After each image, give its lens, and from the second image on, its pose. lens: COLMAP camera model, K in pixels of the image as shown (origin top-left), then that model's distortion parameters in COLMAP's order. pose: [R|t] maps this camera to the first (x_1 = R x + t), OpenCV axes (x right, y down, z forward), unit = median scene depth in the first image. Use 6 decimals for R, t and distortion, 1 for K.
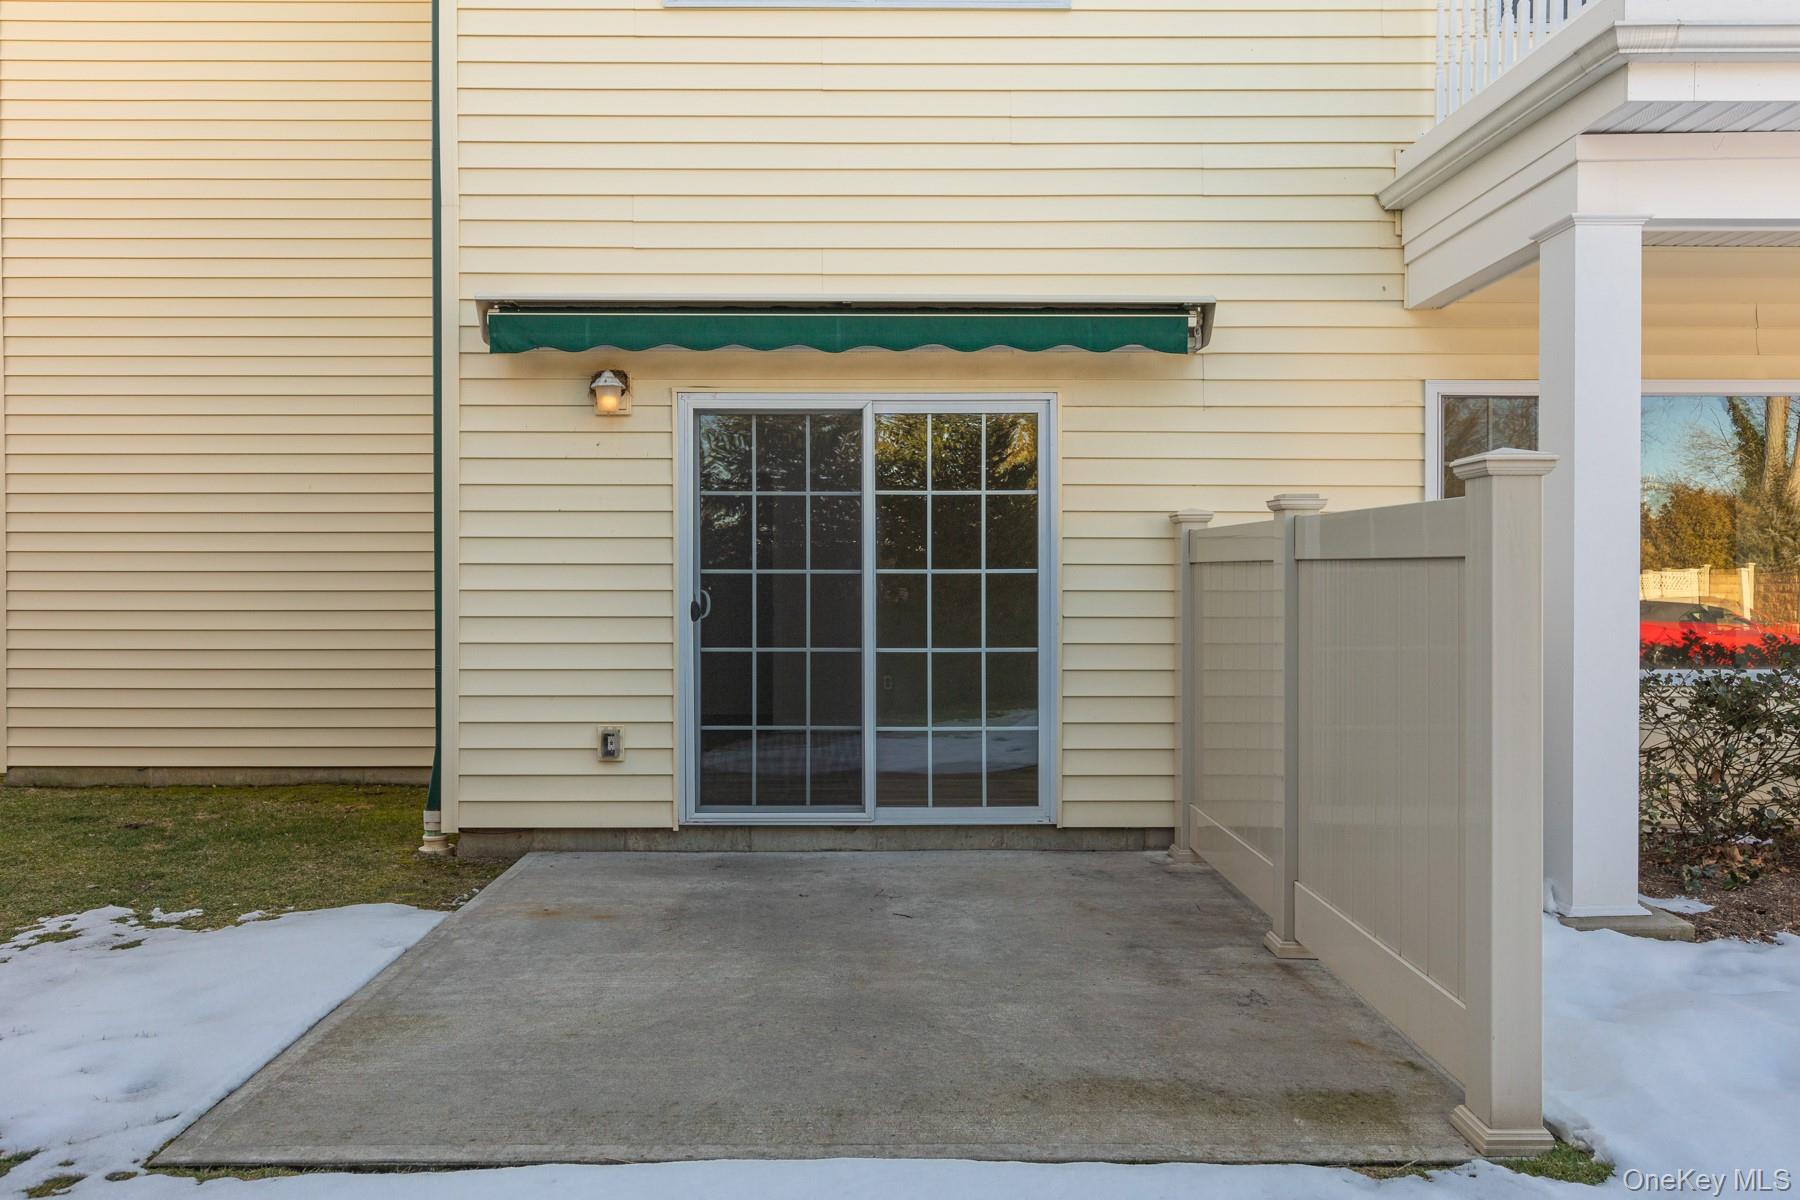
lens RADIAL K [[1274.5, 0, 897.3], [0, 1274.5, 601.3], [0, 0, 1]] dist [0.000817, 0.000209]
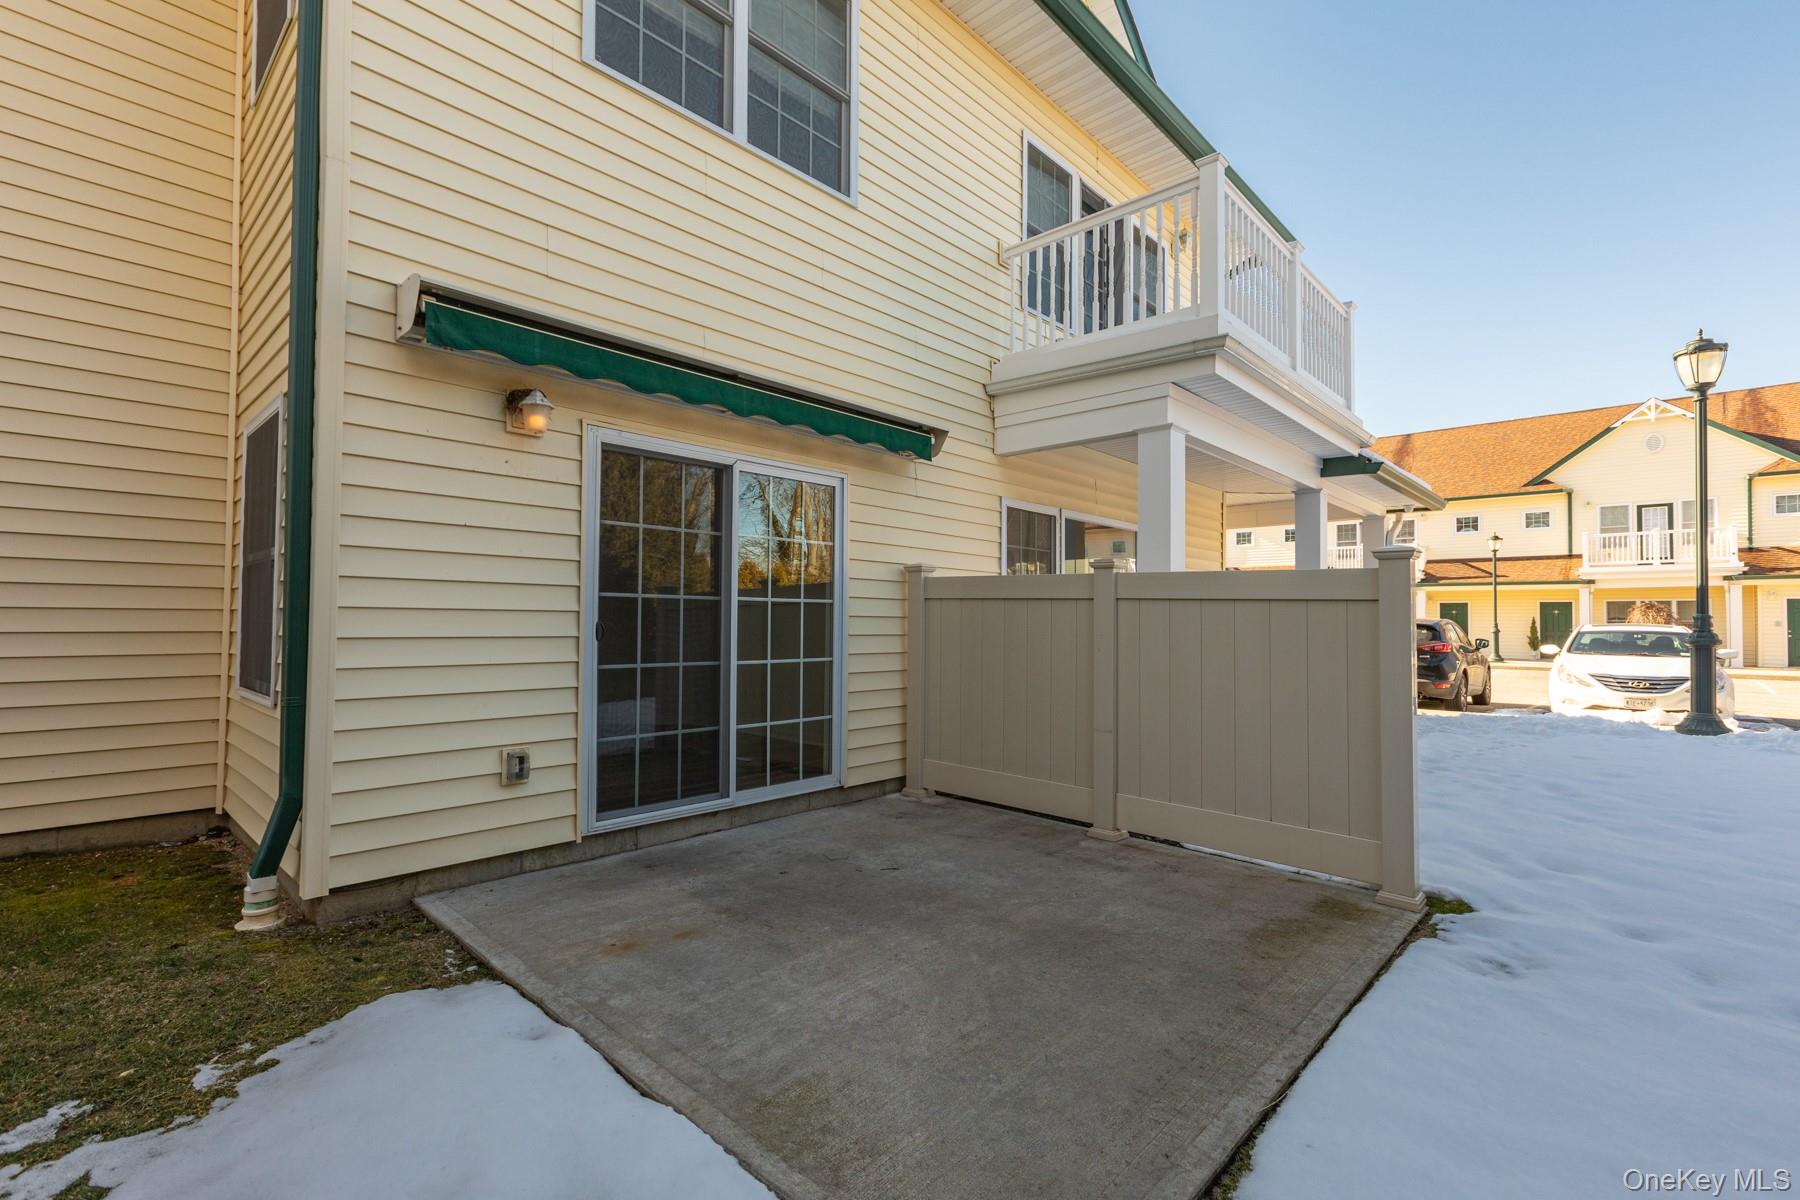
lens RADIAL K [[805.2, 0, 898.0], [0, 805.2, 601.6], [0, 0, 1]] dist [0.002920, 0.000083]
pose [[0.689446, 0.024970, 0.723906, -0.613152], [-0.001534, 0.999454, -0.033013, 0.006404], [-0.724335, 0.021650, 0.689108, 0.458613]]
